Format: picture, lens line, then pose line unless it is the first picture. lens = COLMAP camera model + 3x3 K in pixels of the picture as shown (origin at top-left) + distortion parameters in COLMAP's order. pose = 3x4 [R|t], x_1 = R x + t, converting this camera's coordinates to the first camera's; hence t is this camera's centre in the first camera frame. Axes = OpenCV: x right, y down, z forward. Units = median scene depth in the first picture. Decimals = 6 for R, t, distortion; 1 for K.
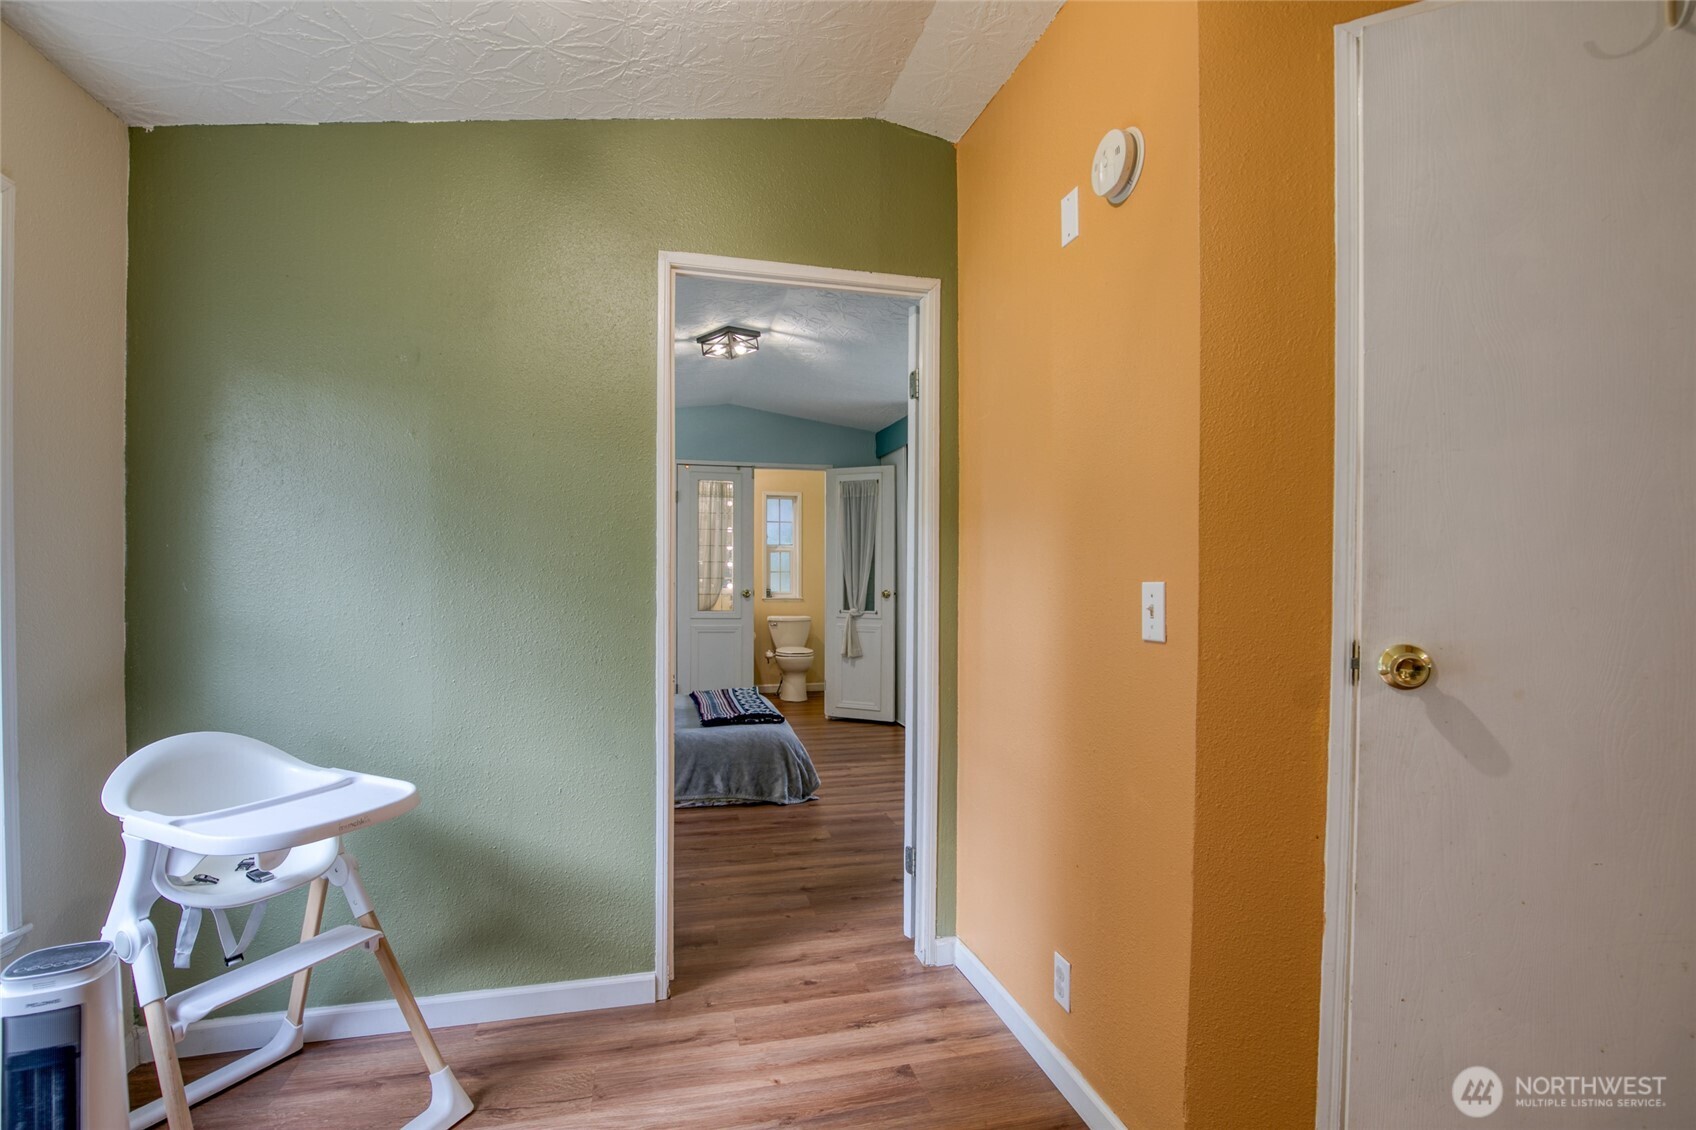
lens RADIAL K [[769.5, 0, 820.0], [0, 769.5, 592.7], [0, 0, 1]] dist [-0.037214, 0.005934]
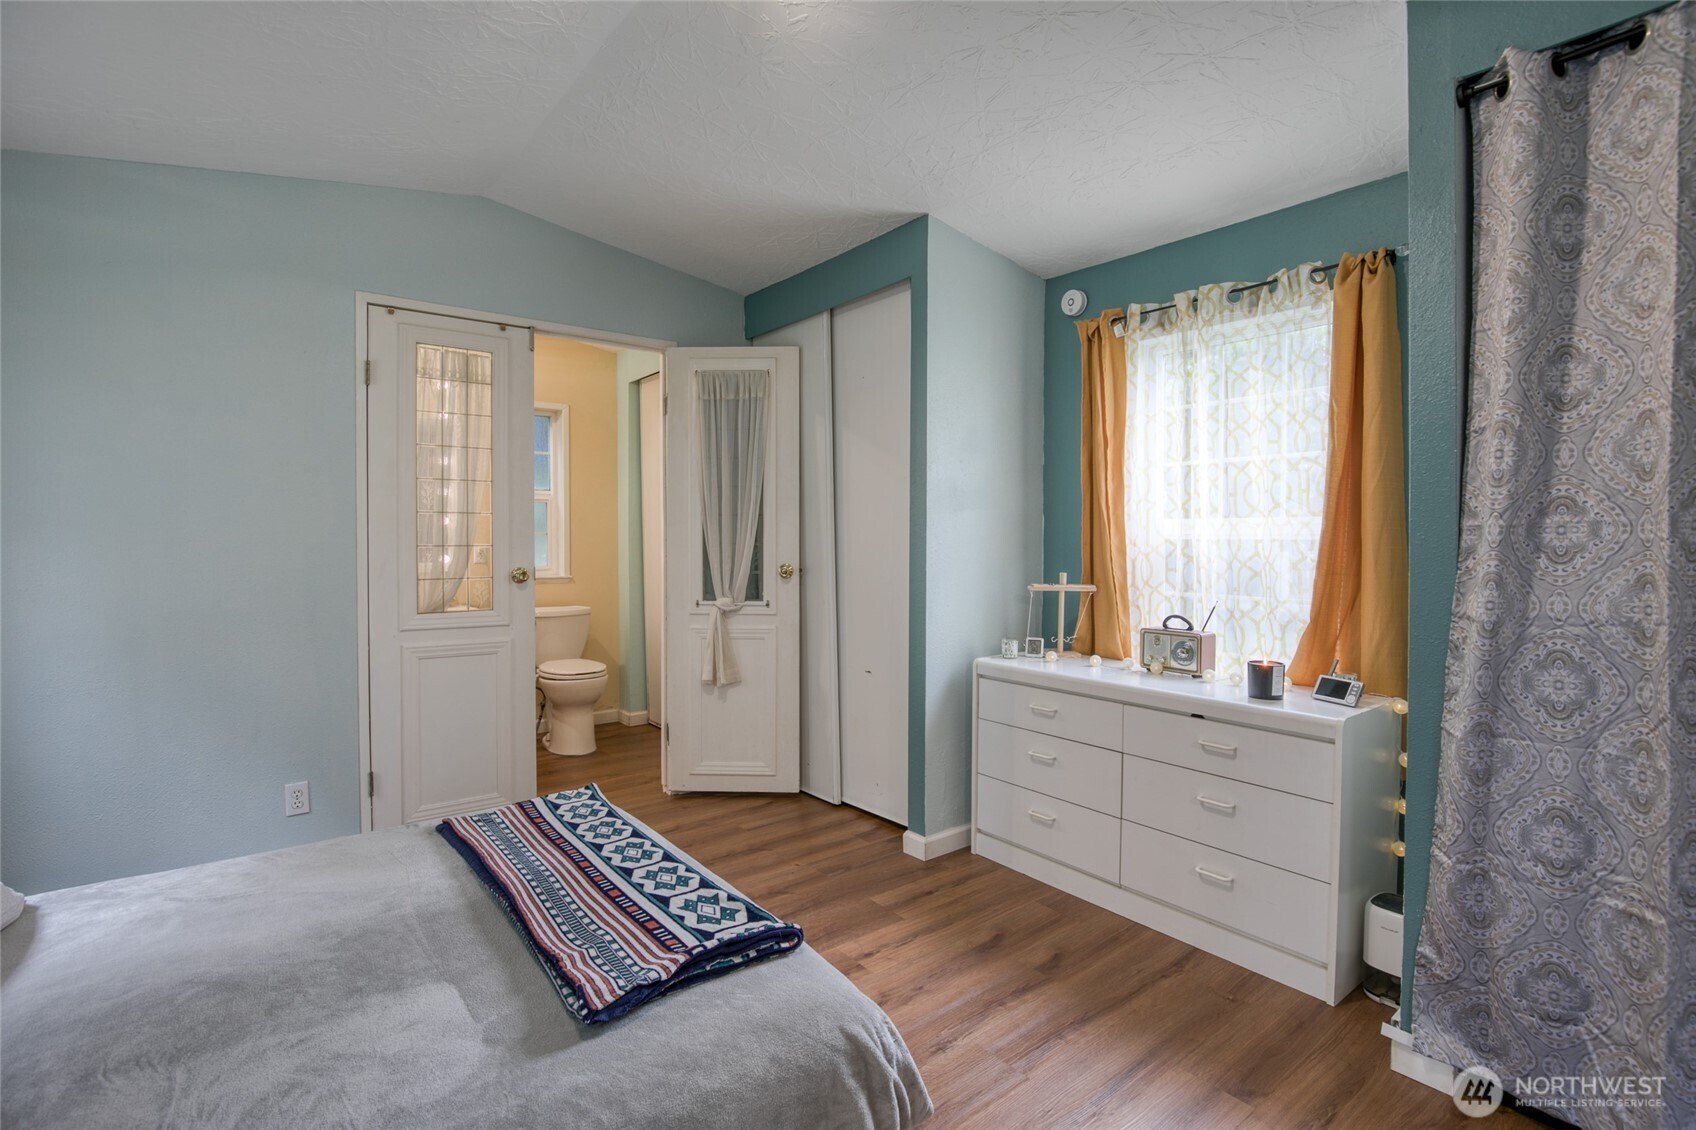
lens RADIAL K [[769.5, 0, 806.8], [0, 769.5, 546.0], [0, 0, 1]] dist [-0.037214, 0.005934]
pose [[0.910472, -0.009896, 0.413452, -0.134635], [0.015392, 0.999832, -0.009964, -0.010794], [-0.413284, 0.015436, 0.910471, 0.469480]]
